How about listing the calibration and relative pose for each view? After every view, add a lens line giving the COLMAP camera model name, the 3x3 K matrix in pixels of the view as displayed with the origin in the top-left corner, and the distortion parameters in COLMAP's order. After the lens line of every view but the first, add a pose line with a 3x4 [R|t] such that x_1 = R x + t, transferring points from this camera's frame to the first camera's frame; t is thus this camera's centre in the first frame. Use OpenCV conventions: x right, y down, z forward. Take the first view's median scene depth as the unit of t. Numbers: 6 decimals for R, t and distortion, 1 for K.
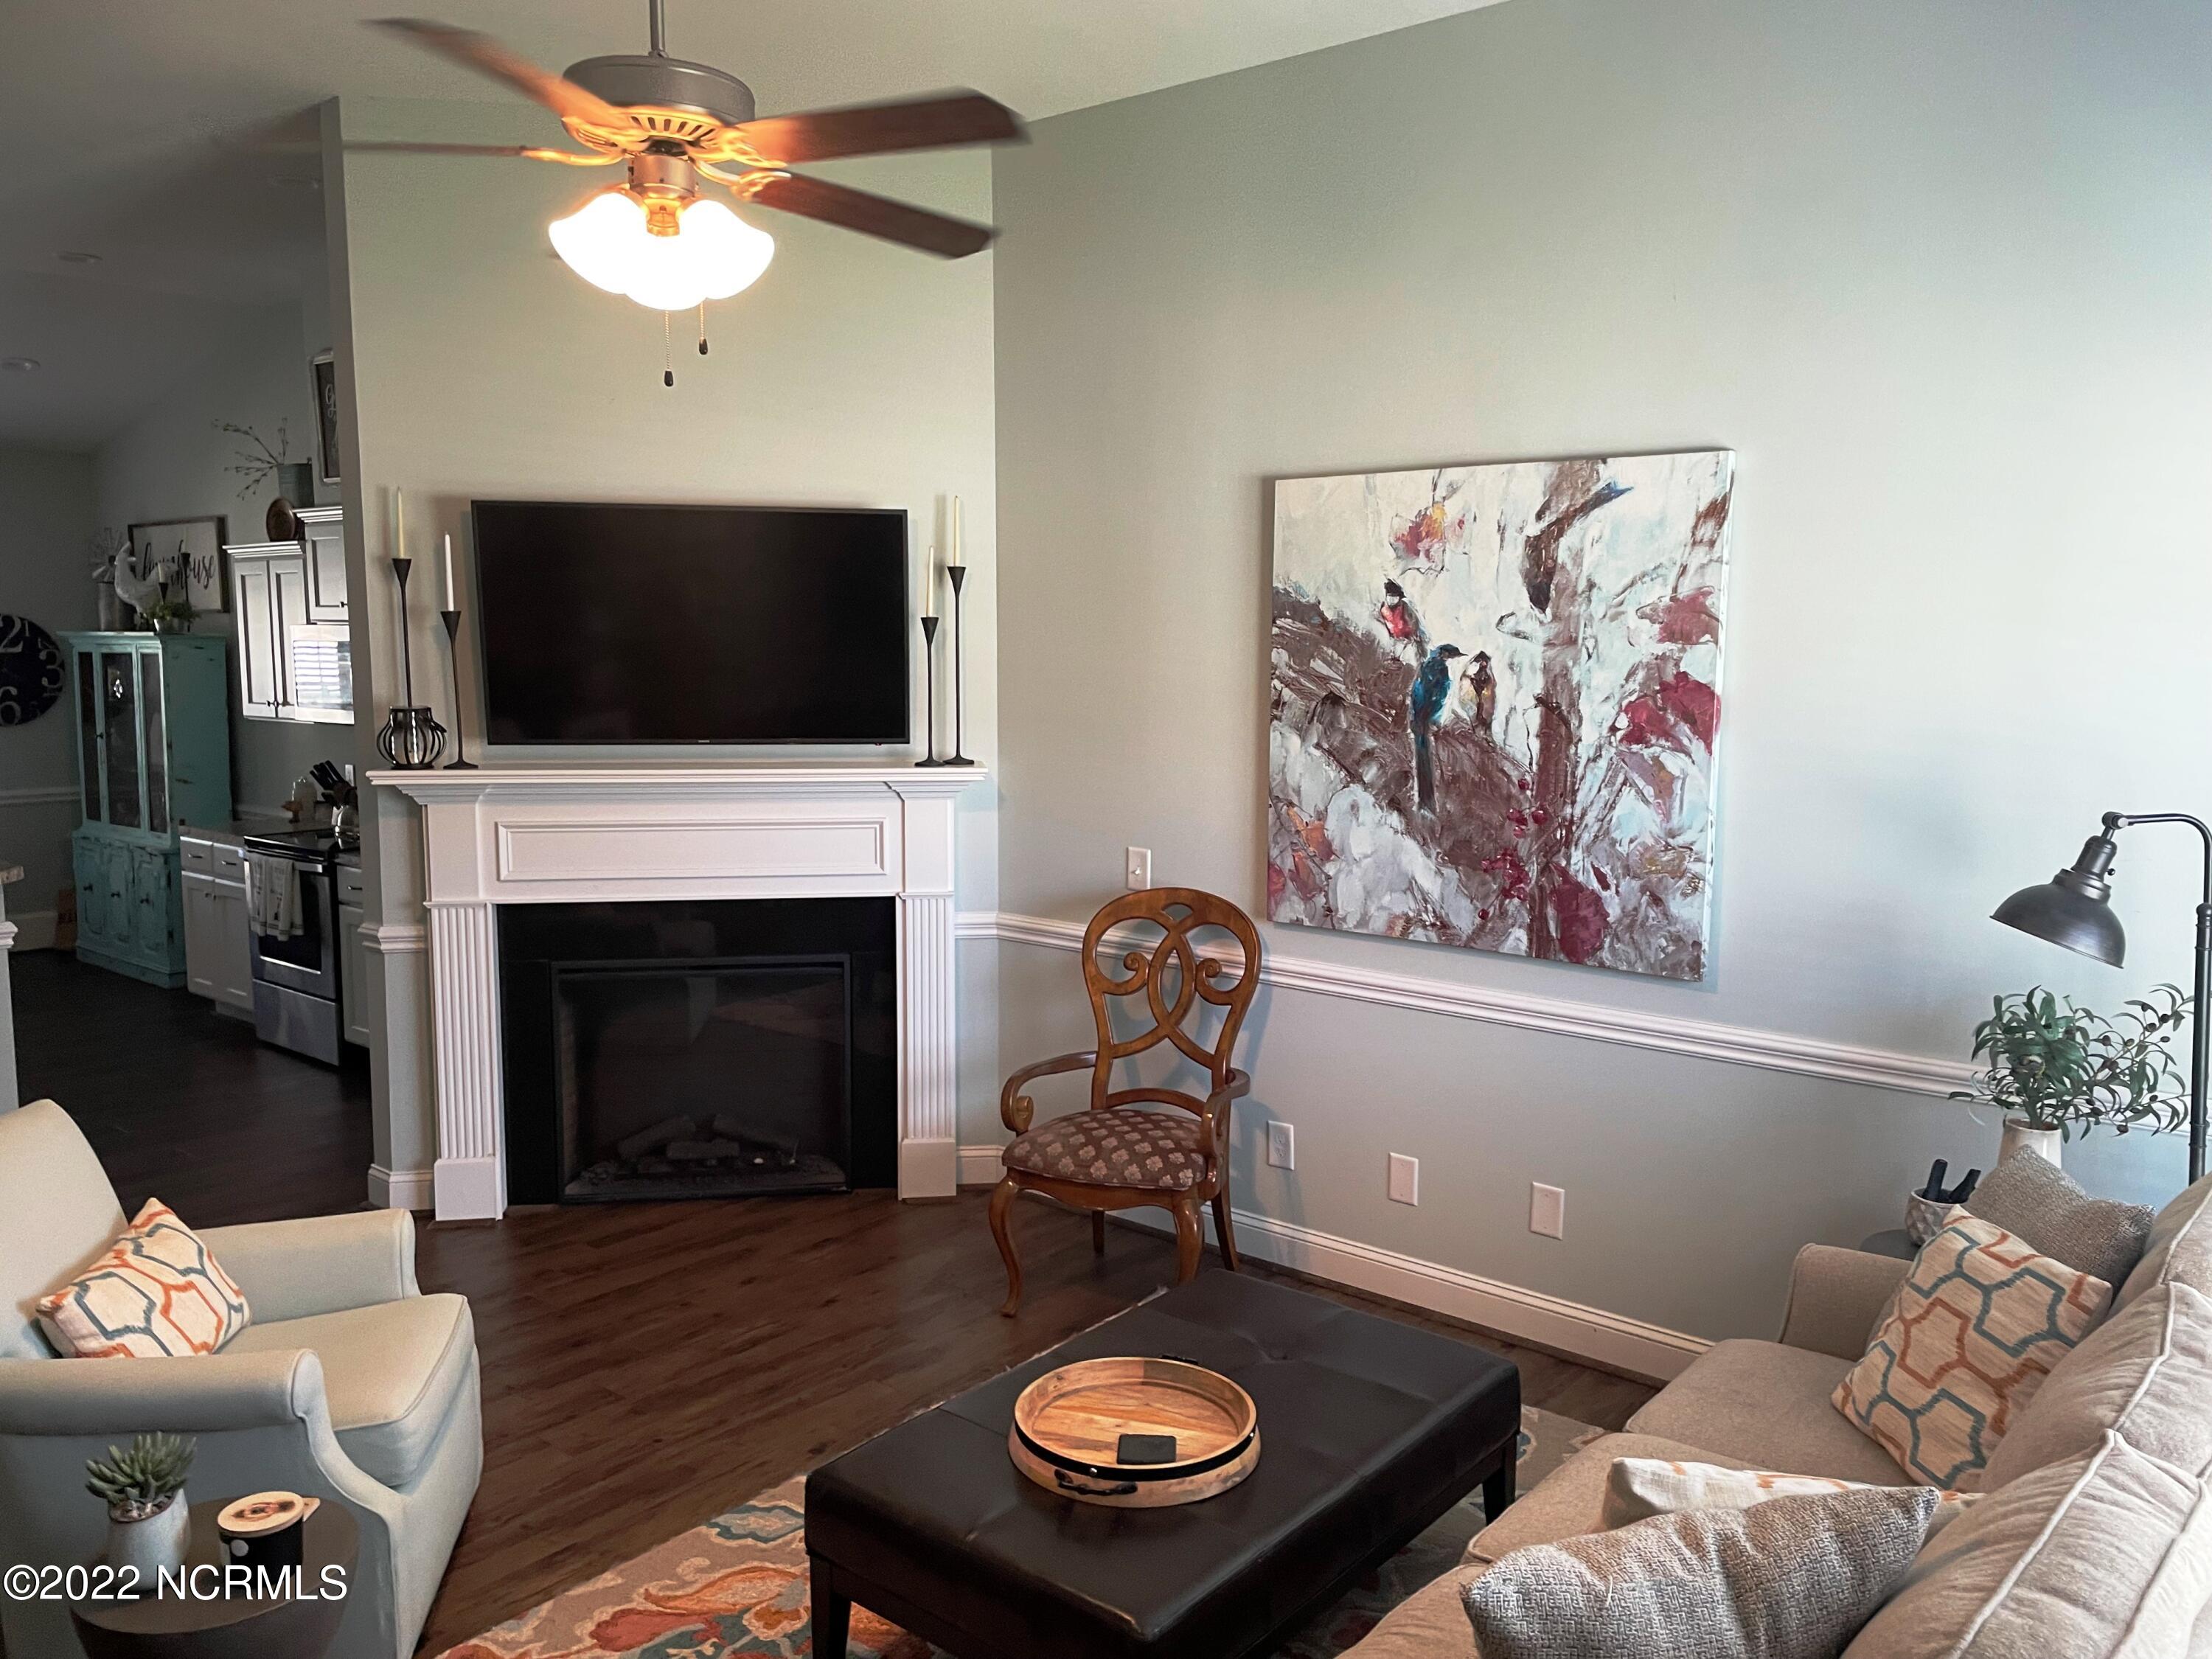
lens RADIAL K [[1662.6, 0, 1109.9], [0, 1662.6, 834.4], [0, 0, 1]] dist [0.076988, -0.077343]
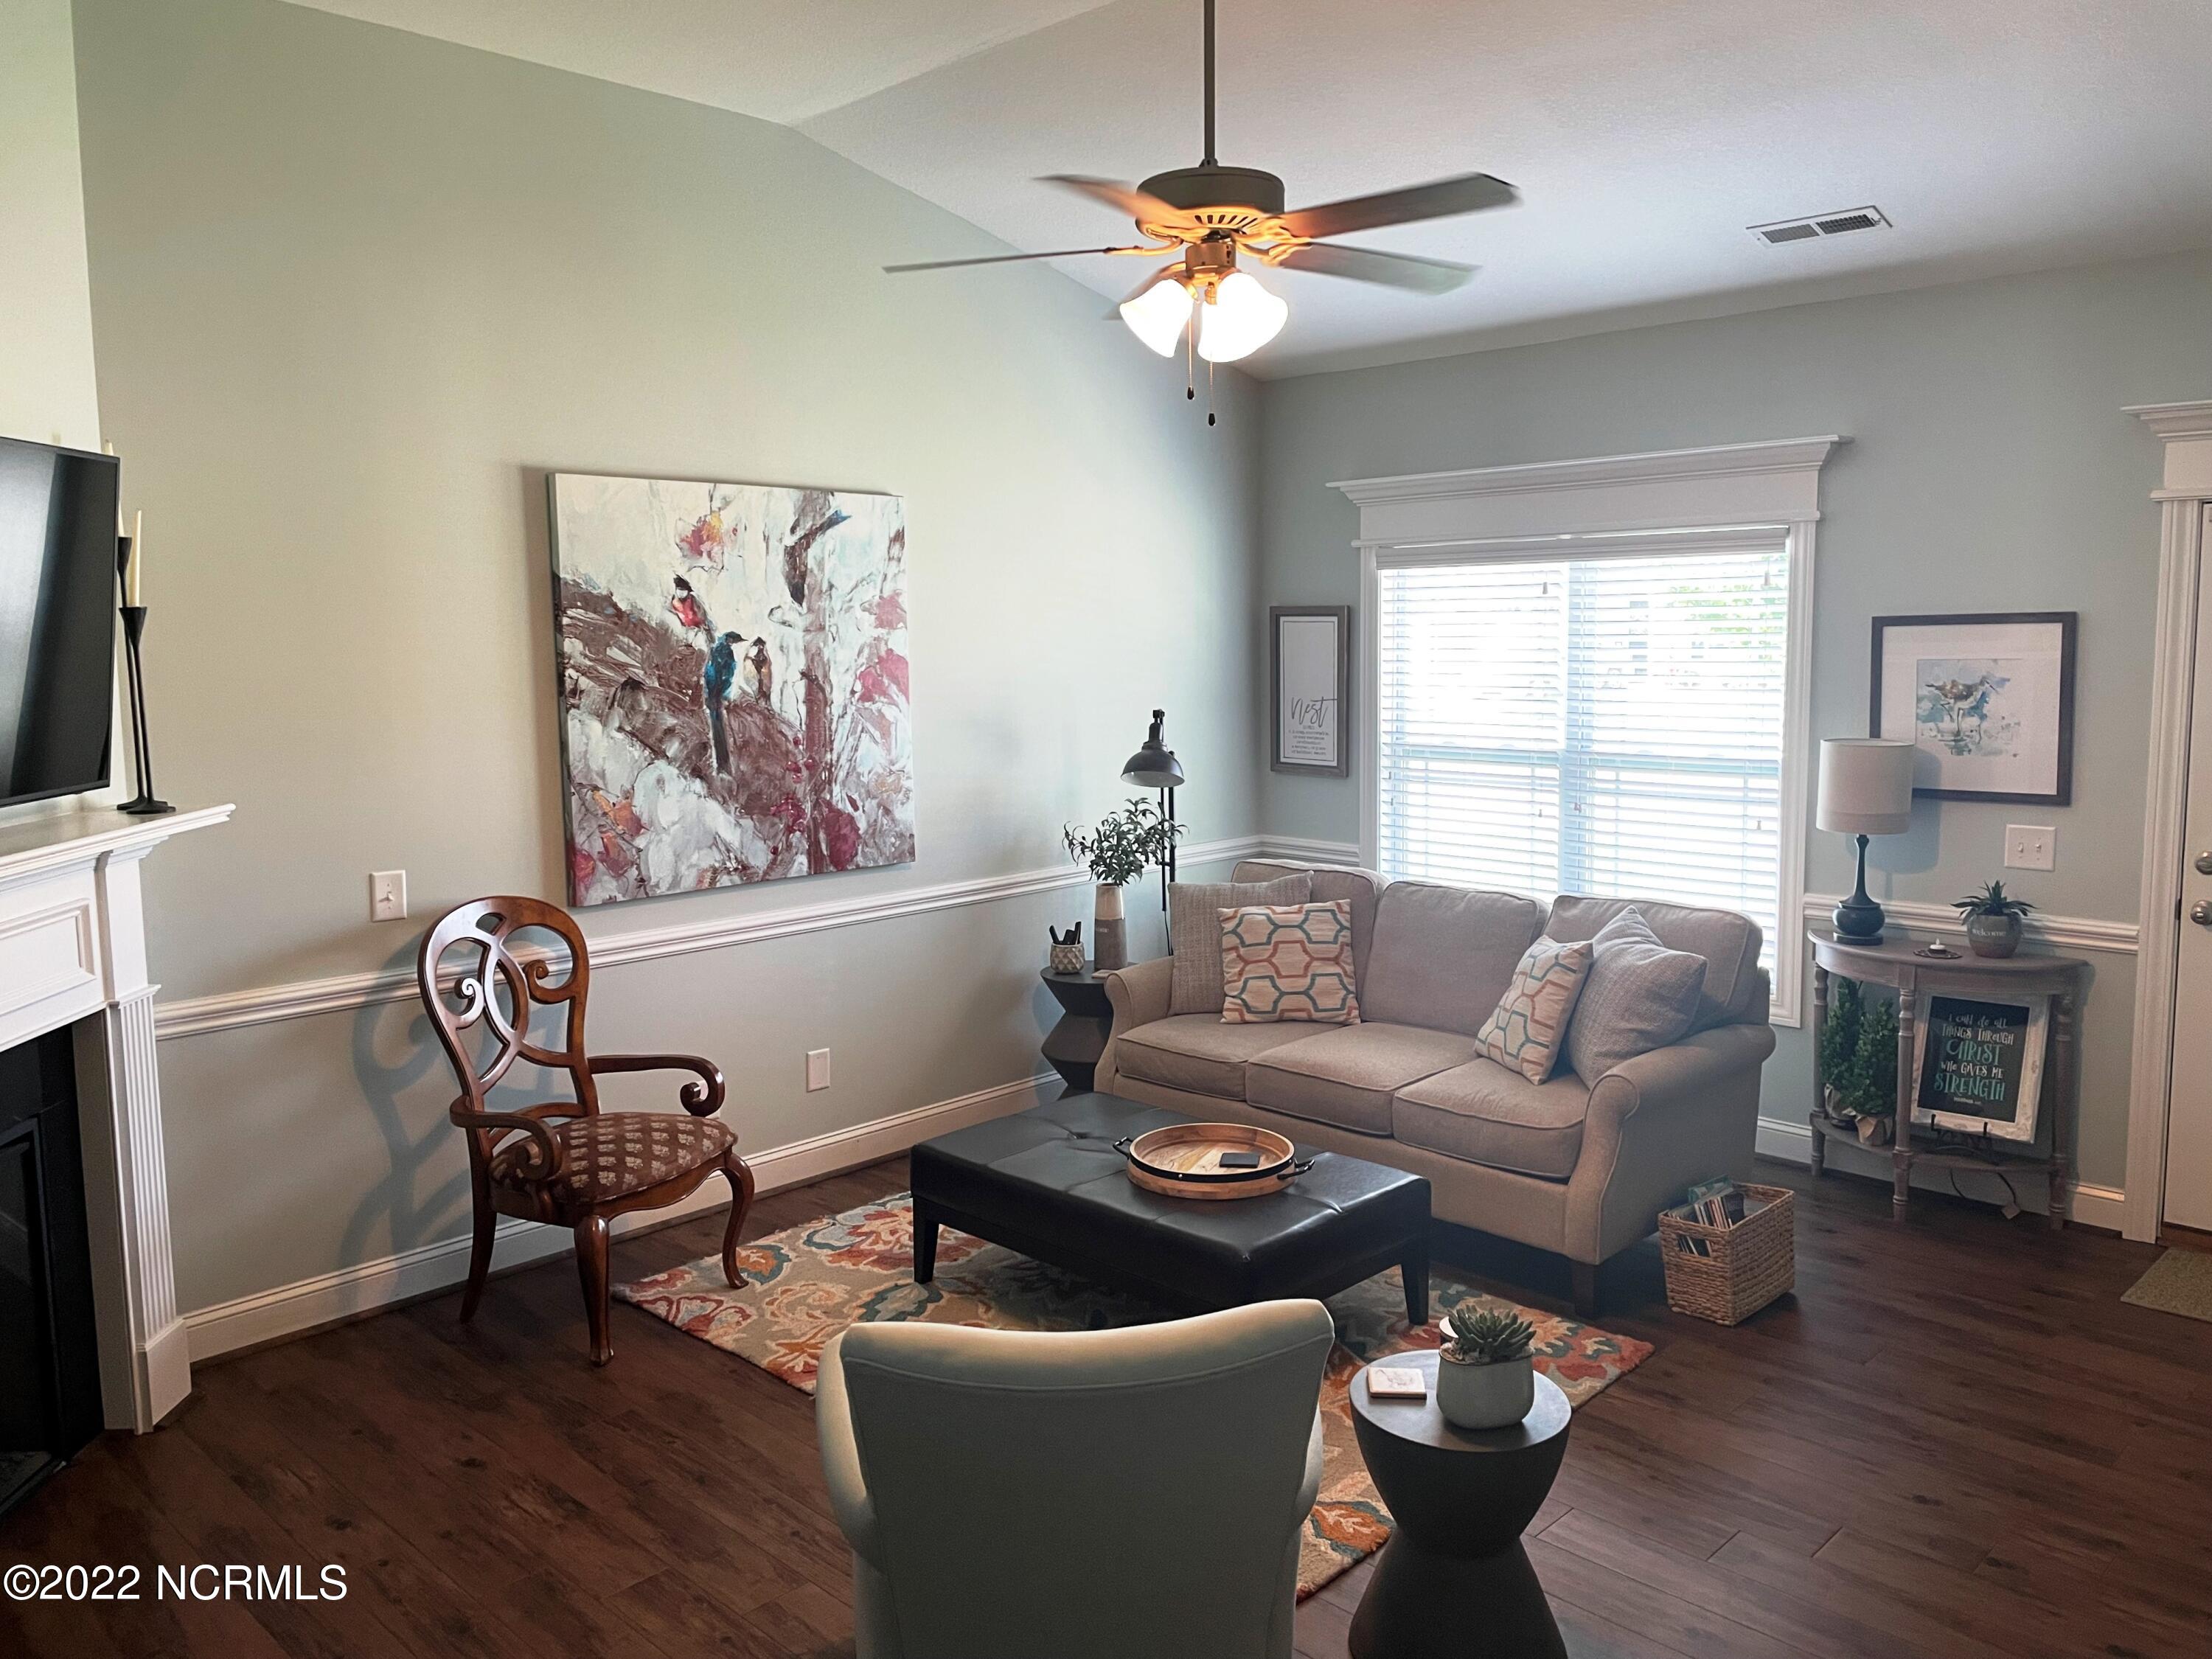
lens RADIAL K [[1662.6, 0, 1108.7], [0, 1662.6, 808.1], [0, 0, 1]] dist [0.076988, -0.077343]
pose [[0.073293, -0.117536, 0.990360, -0.972575], [0.127348, 0.986005, 0.107595, -0.083859], [-0.989146, 0.118235, 0.087235, 0.645623]]
